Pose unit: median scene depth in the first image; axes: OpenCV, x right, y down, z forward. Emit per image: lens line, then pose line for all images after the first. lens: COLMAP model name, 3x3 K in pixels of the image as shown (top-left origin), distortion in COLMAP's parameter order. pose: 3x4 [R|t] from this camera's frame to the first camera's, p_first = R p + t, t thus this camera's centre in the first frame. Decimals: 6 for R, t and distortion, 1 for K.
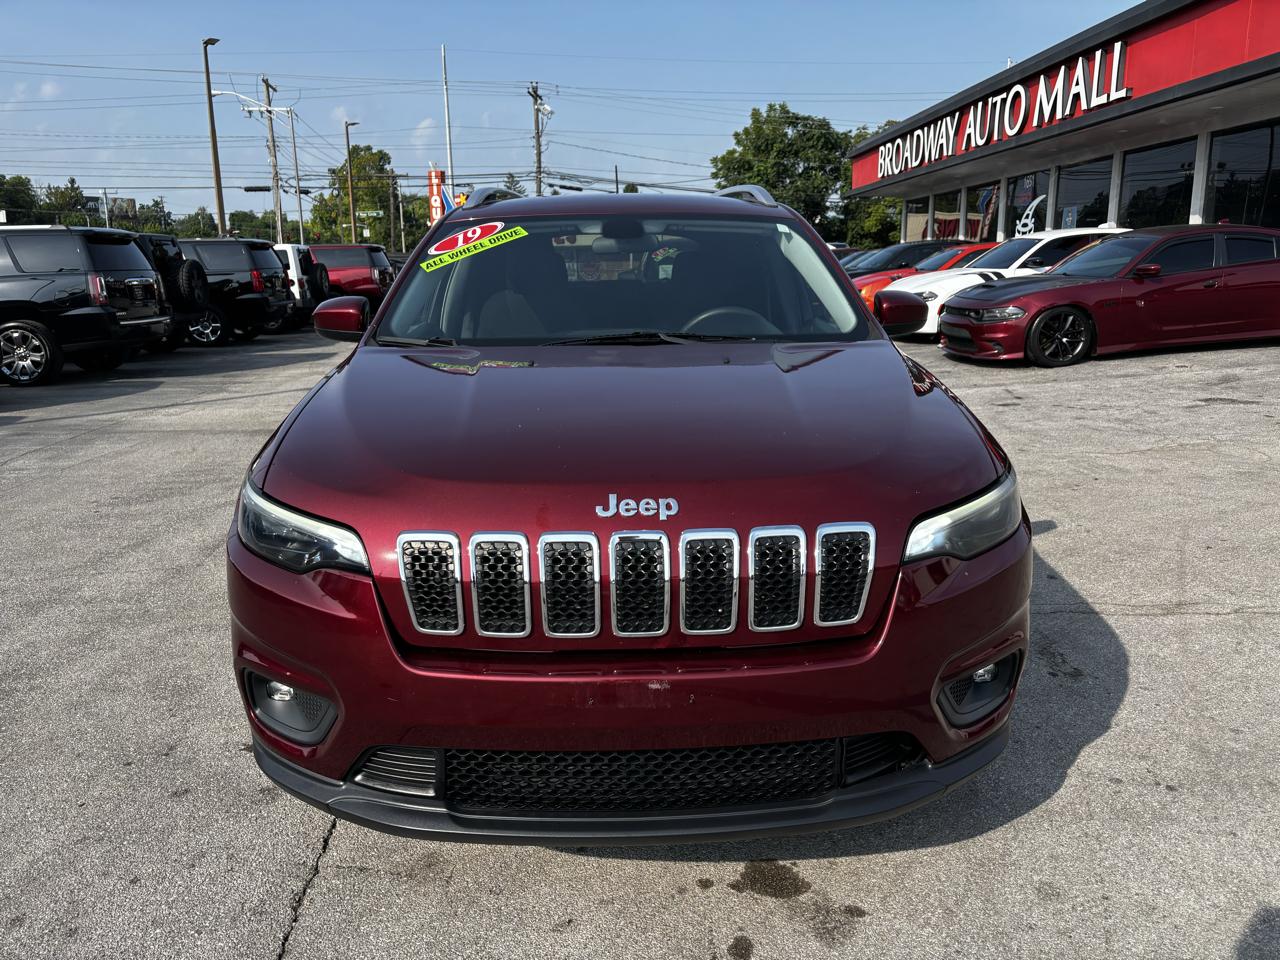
lens RADIAL K [[999.7, 0, 644.5], [0, 999.7, 430.3], [0, 0, 1]] dist [0.063157, -0.082240]
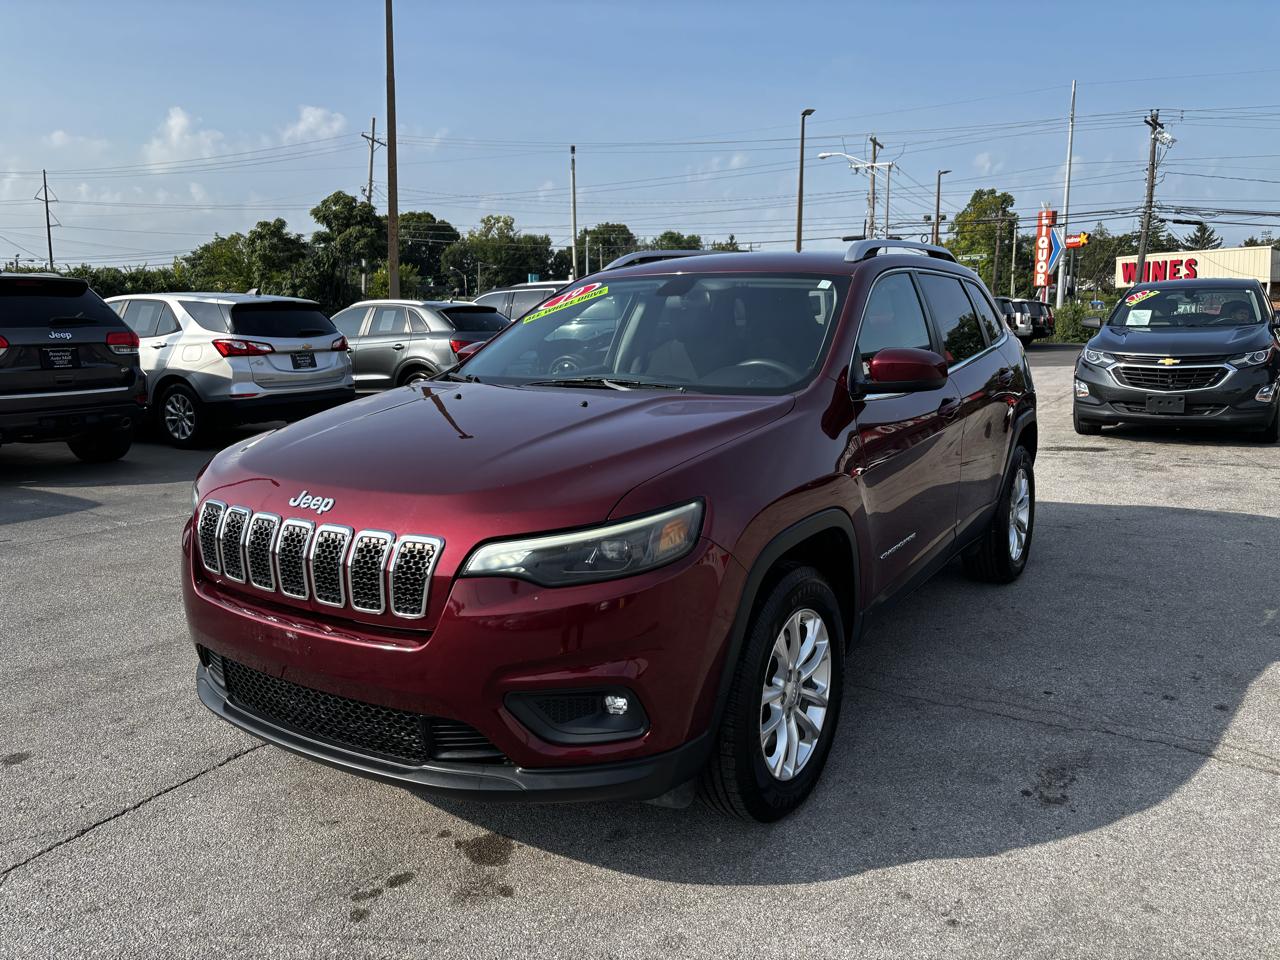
lens RADIAL K [[957.7, 0, 640.0], [0, 957.7, 480.0], [0, 0, 1]] dist [0.013676, 0.002920]
pose [[0.817526, 0.103943, -0.566434, 0.040783], [-0.094734, 0.994450, 0.045758, -0.002828], [0.568047, 0.016252, 0.822836, 0.007277]]
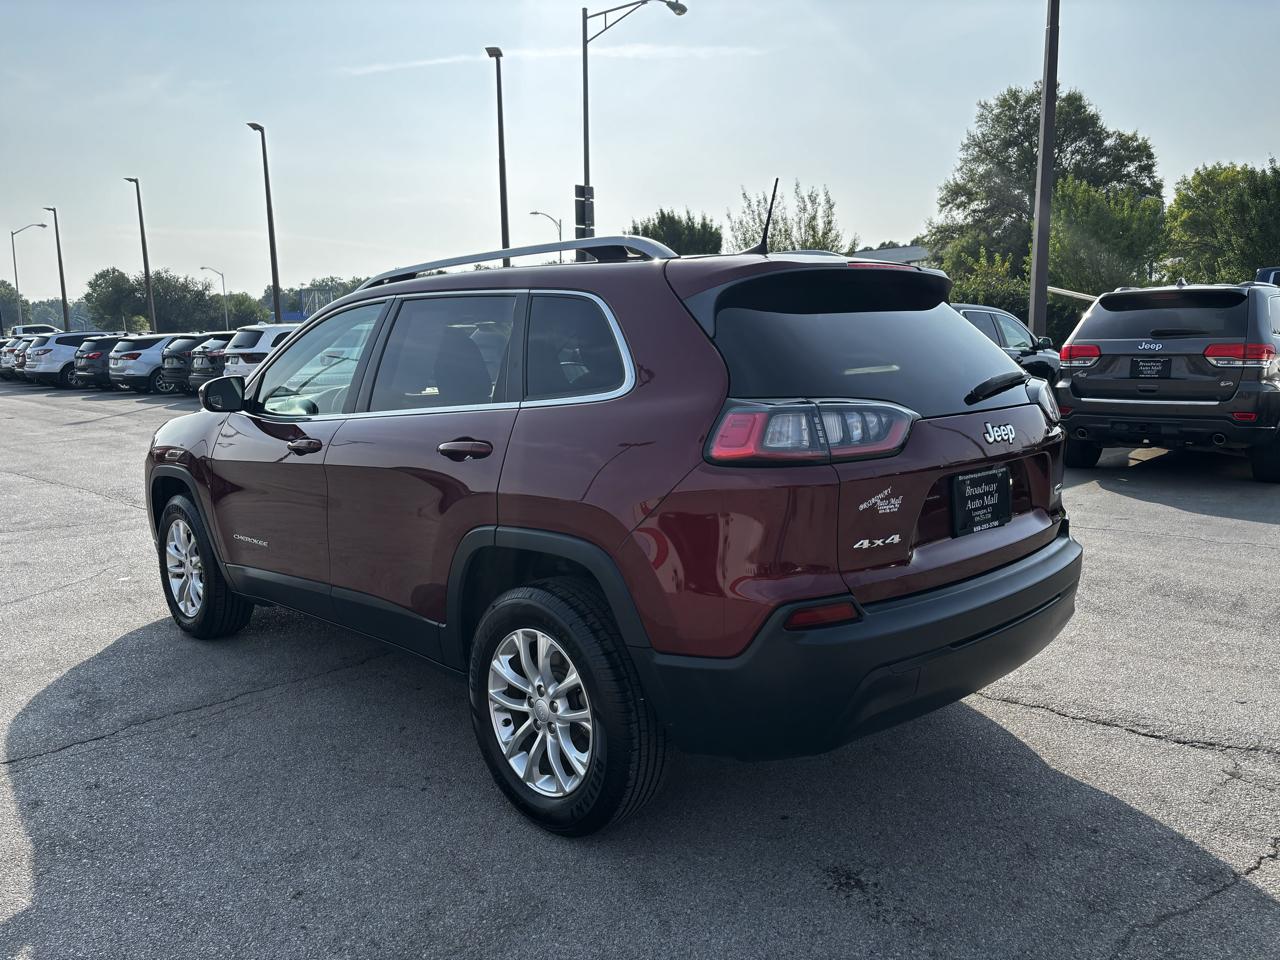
lens RADIAL K [[954.7, 0, 642.5], [0, 954.7, 466.1], [0, 0, 1]] dist [0.055917, -0.068786]
pose [[-0.734864, 0.114007, -0.668563, 0.047833], [-0.081181, 0.963896, 0.253601, -0.027417], [0.673338, 0.240637, -0.699078, 0.158215]]
